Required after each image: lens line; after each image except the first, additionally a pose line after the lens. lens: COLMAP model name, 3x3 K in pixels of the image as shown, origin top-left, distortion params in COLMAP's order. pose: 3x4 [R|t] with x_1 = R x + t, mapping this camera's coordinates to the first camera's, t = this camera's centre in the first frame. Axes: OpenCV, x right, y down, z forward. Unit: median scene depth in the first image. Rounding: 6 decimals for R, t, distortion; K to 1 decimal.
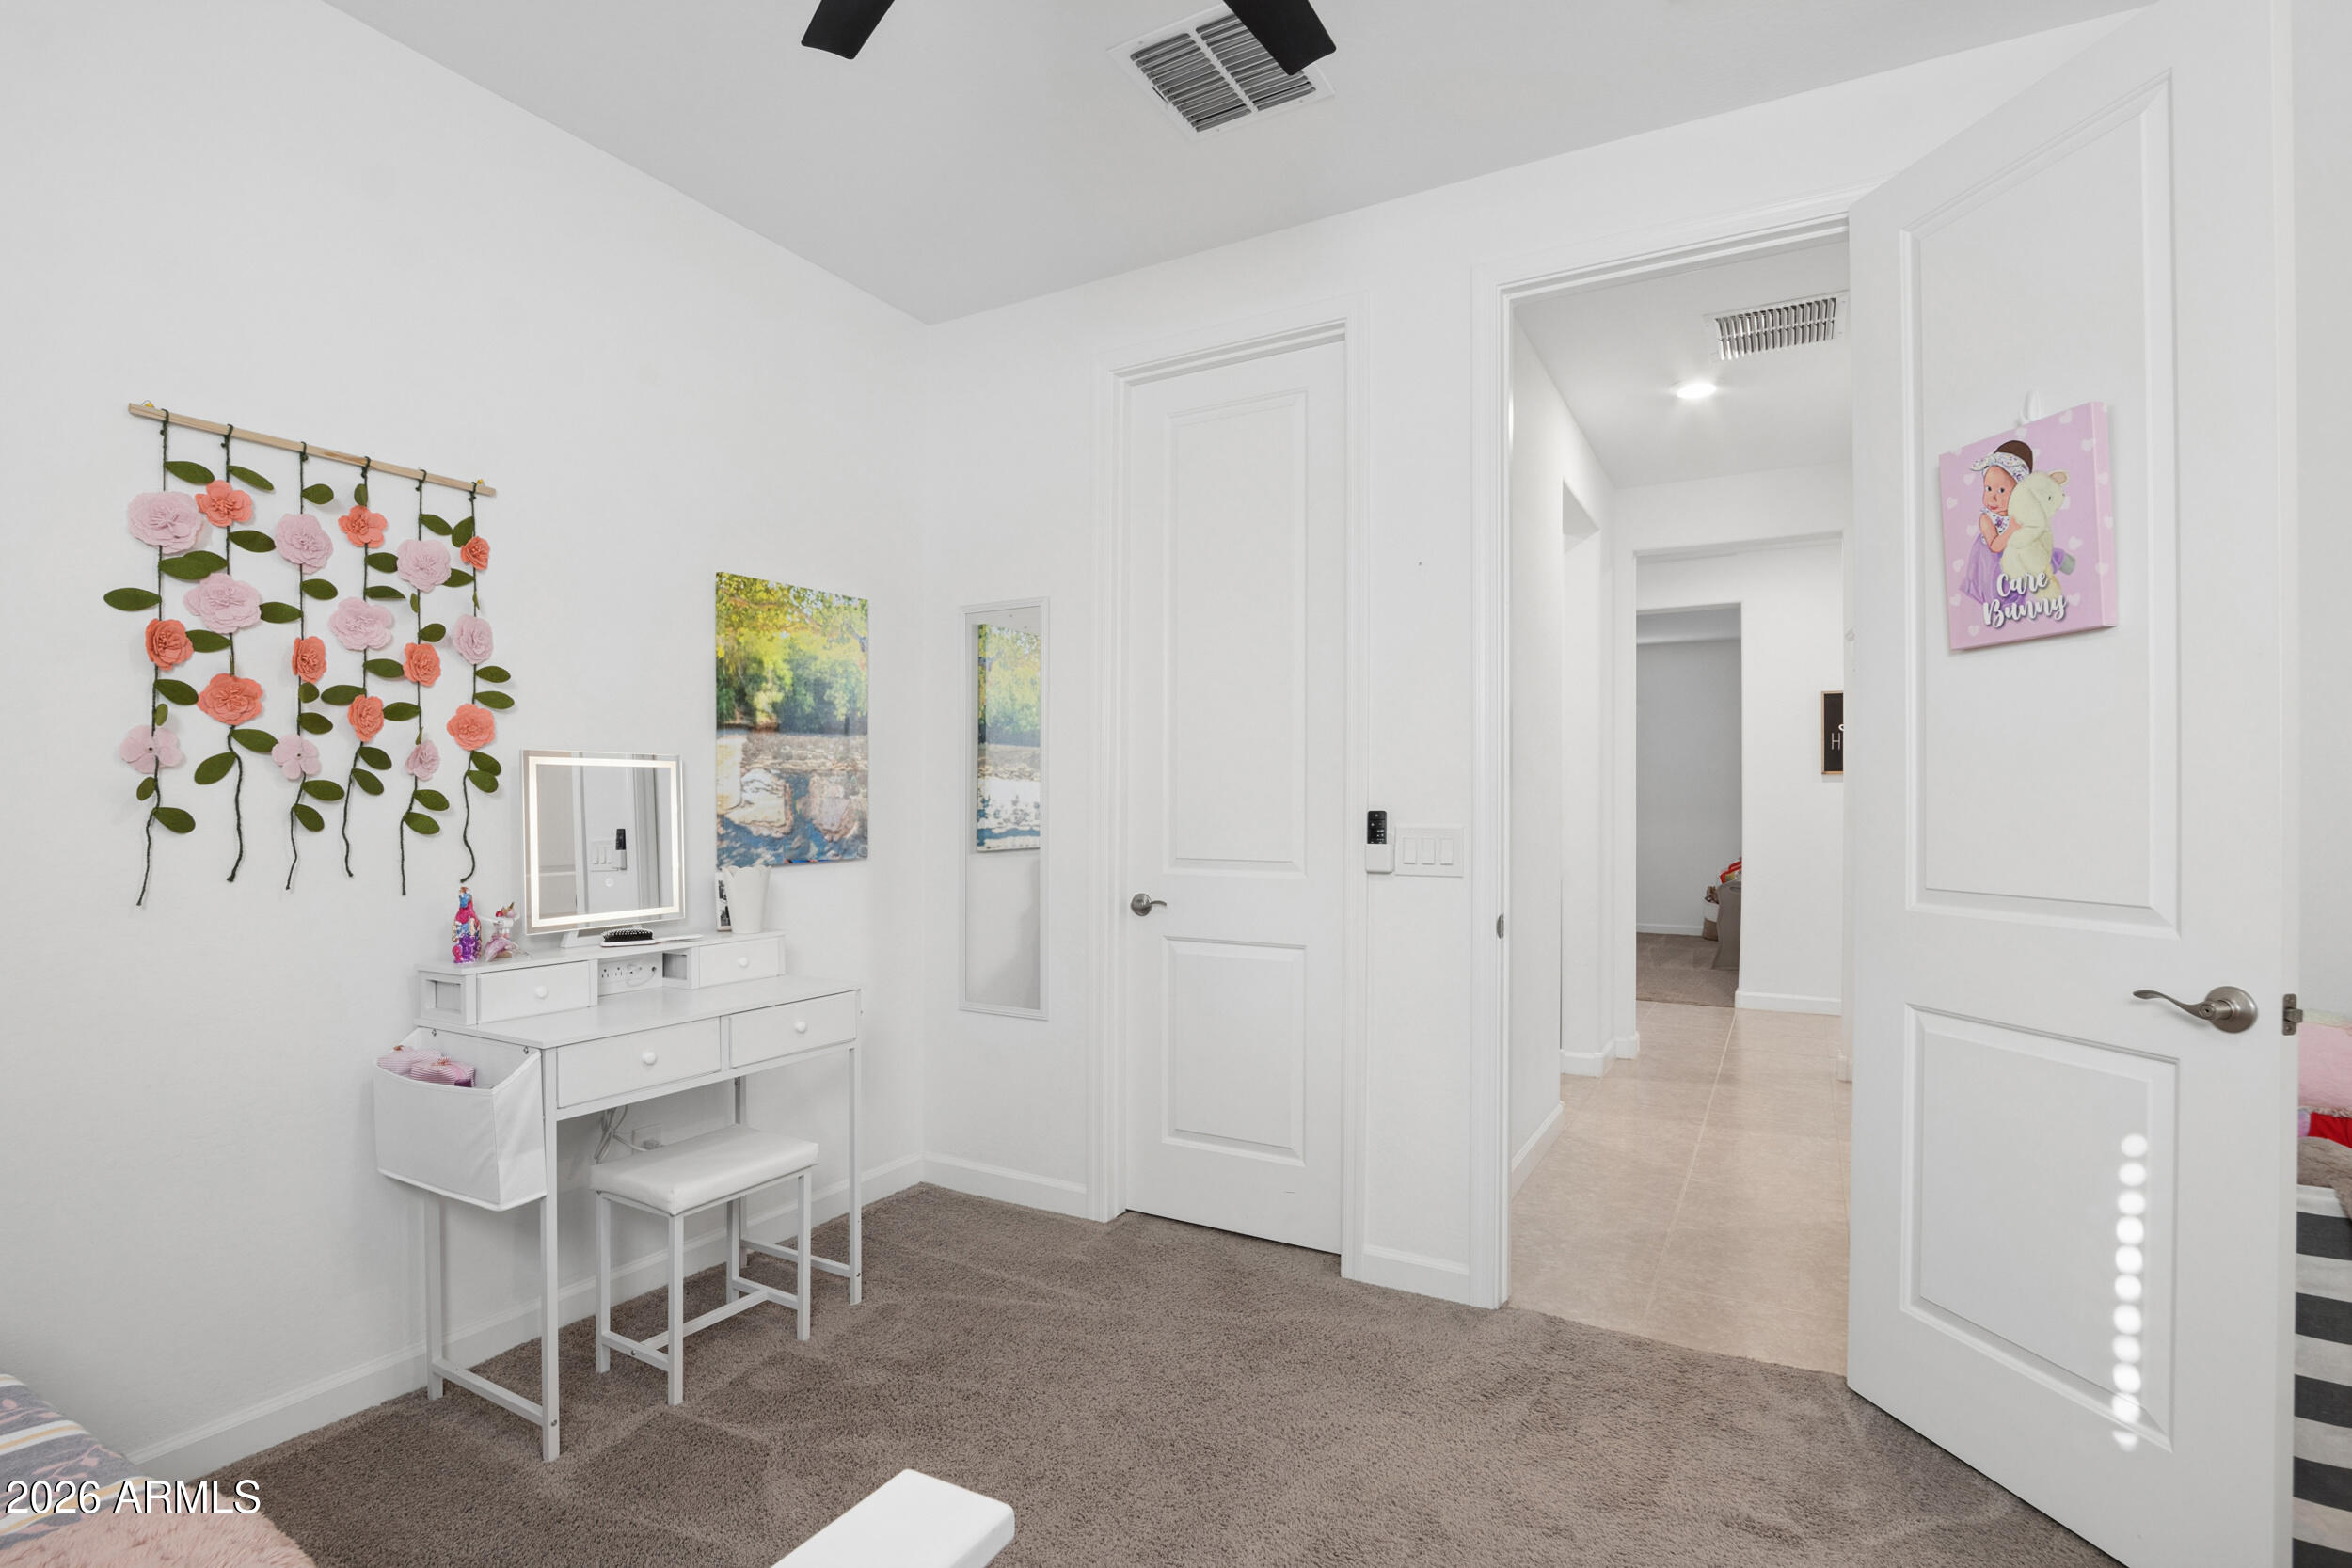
lens RADIAL K [[1105.7, 0, 1185.8], [0, 1105.7, 804.5], [0, 0, 1]] dist [-0.037779, 0.007235]
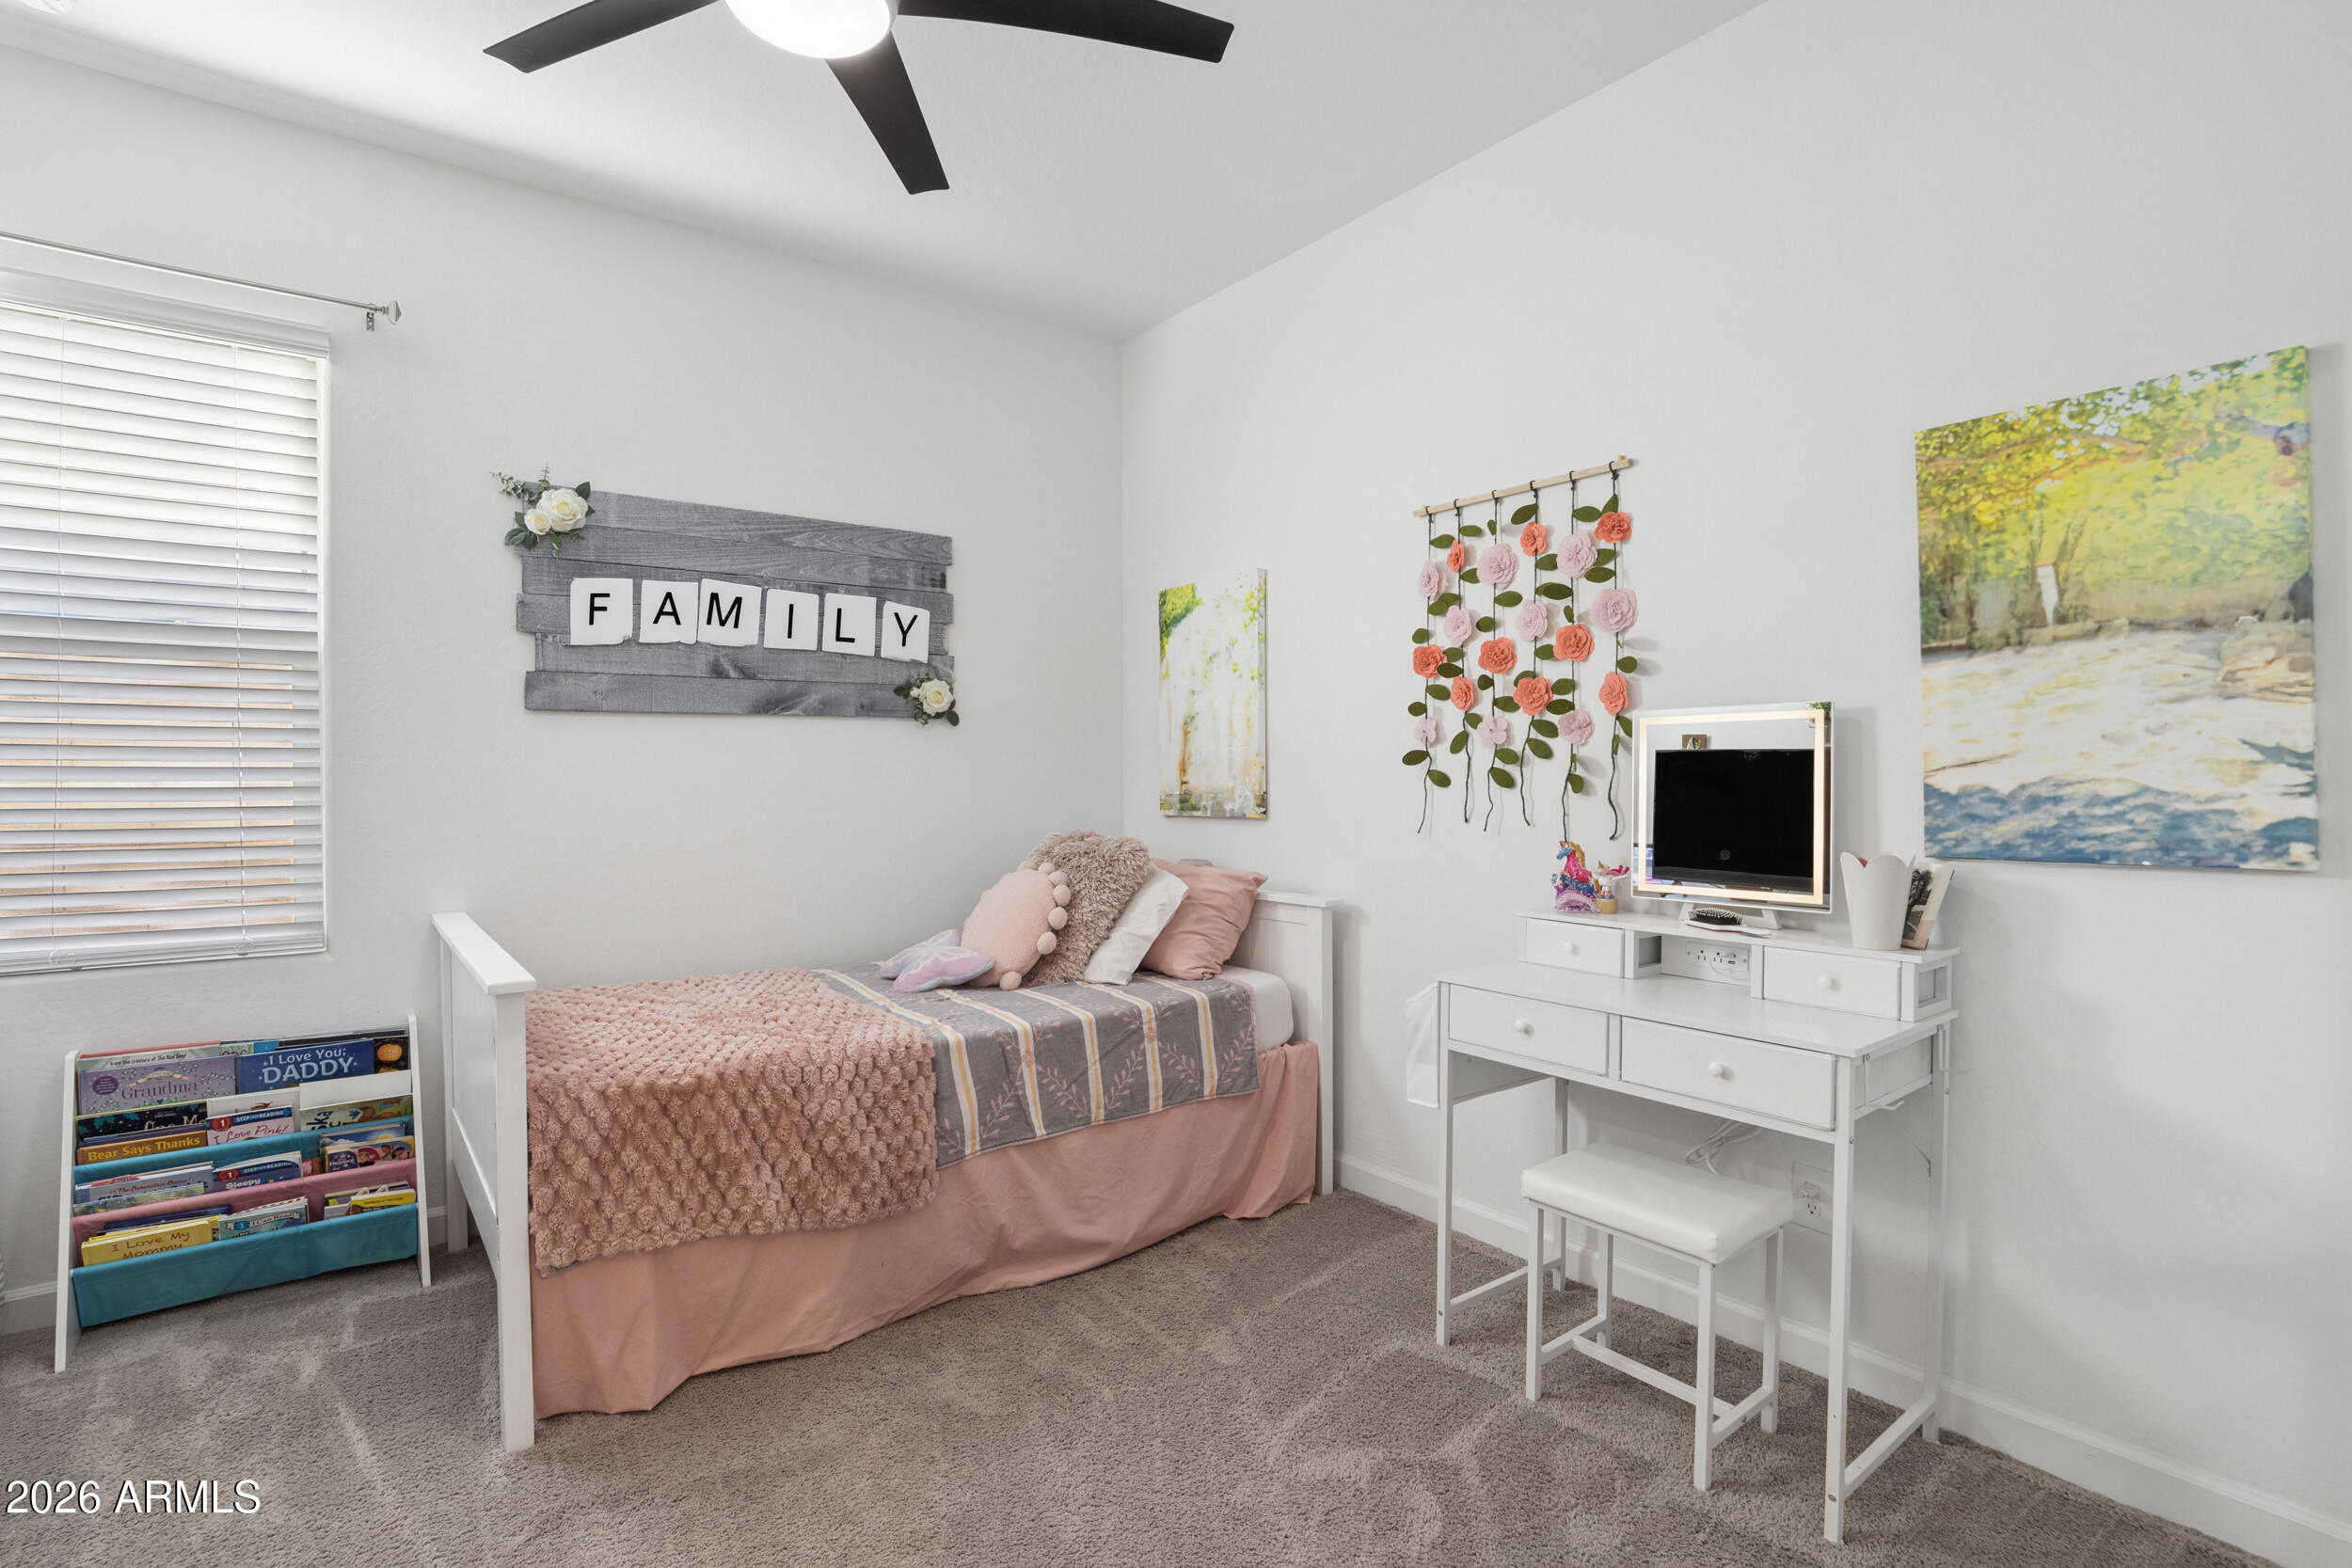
lens RADIAL K [[1105.7, 0, 1185.6], [0, 1105.7, 778.3], [0, 0, 1]] dist [-0.037779, 0.007235]
pose [[-0.387953, 0.002985, -0.921674, 0.526283], [0.002161, 0.999995, 0.002329, 0.008915], [0.921677, -0.001088, -0.387958, 1.106764]]
